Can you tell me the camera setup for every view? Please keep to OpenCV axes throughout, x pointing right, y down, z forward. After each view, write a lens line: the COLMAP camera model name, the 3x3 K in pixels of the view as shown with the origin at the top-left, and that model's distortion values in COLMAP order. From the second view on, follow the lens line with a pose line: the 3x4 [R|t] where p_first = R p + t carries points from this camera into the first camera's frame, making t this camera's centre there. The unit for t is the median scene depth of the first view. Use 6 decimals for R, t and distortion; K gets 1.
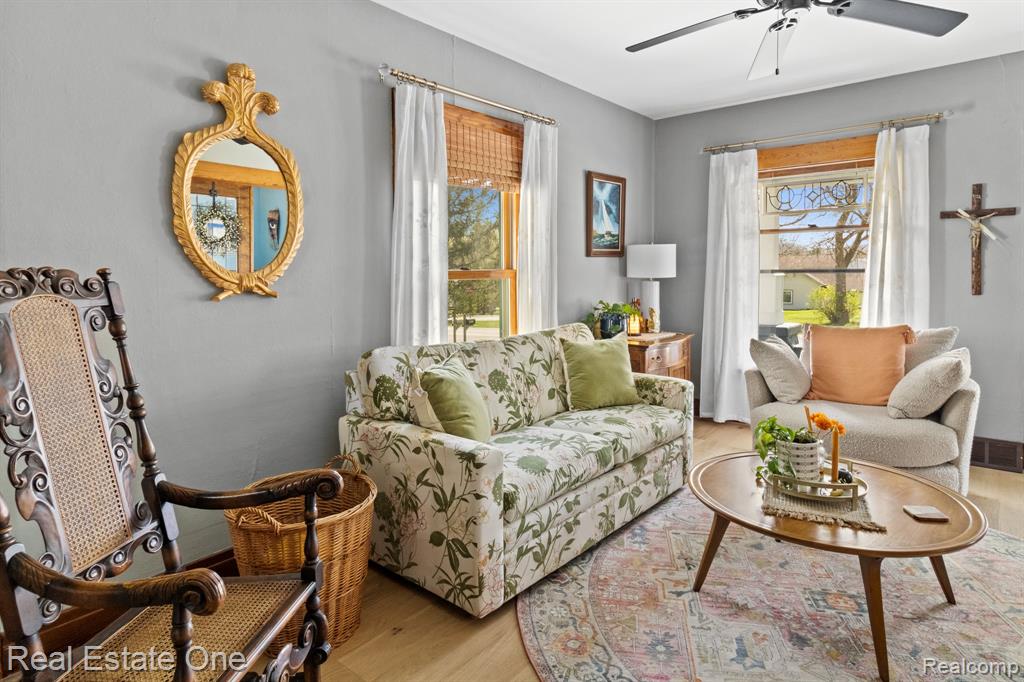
lens RADIAL K [[586.6, 0, 499.8], [0, 586.6, 286.5], [0, 0, 1]] dist [0.004123, 0.000767]
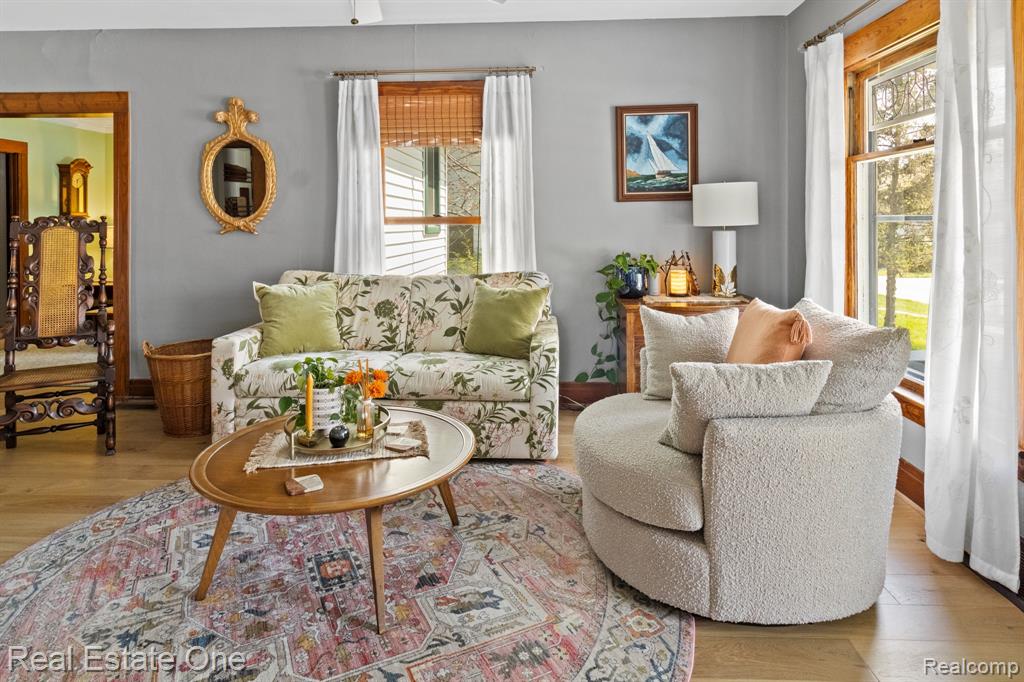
lens RADIAL K [[586.6, 0, 504.2], [0, 586.6, 219.0], [0, 0, 1]] dist [0.004123, 0.000767]
pose [[0.604477, 0.001636, -0.796621, 0.940854], [-0.021717, 0.999660, -0.014426, -0.009188], [0.796327, 0.026020, 0.604307, 0.398651]]
